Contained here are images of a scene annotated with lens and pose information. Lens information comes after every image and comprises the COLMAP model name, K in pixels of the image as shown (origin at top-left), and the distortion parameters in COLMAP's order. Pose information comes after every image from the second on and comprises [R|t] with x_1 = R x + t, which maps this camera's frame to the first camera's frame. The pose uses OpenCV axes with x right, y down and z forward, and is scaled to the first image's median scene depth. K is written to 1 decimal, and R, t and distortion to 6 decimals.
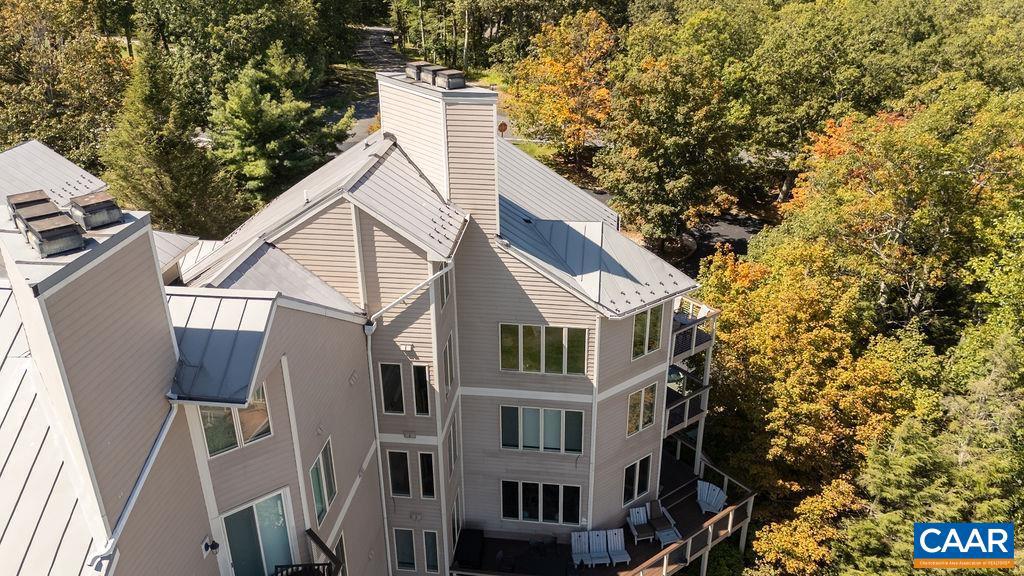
lens RADIAL K [[770.3, 0, 512.0], [0, 770.3, 288.0], [0, 0, 1]] dist [0.044391, -0.060630]
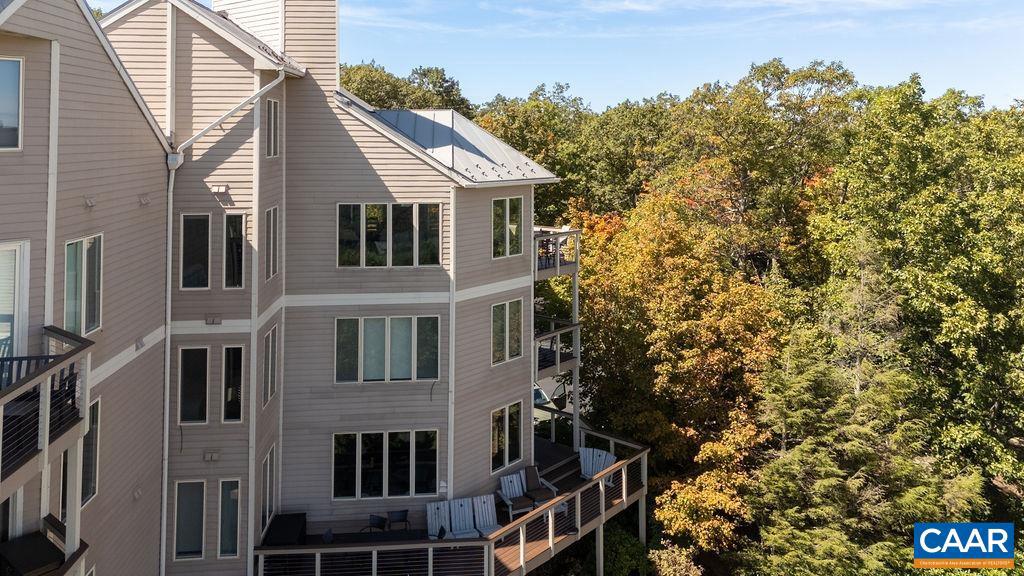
lens RADIAL K [[770.3, 0, 512.0], [0, 770.3, 288.0], [0, 0, 1]] dist [0.044391, -0.060630]
pose [[0.979422, 0.018170, 0.201004, 0.002685], [0.072789, 0.897109, -0.435772, 0.499639], [-0.188241, 0.441436, 0.877325, 0.246394]]
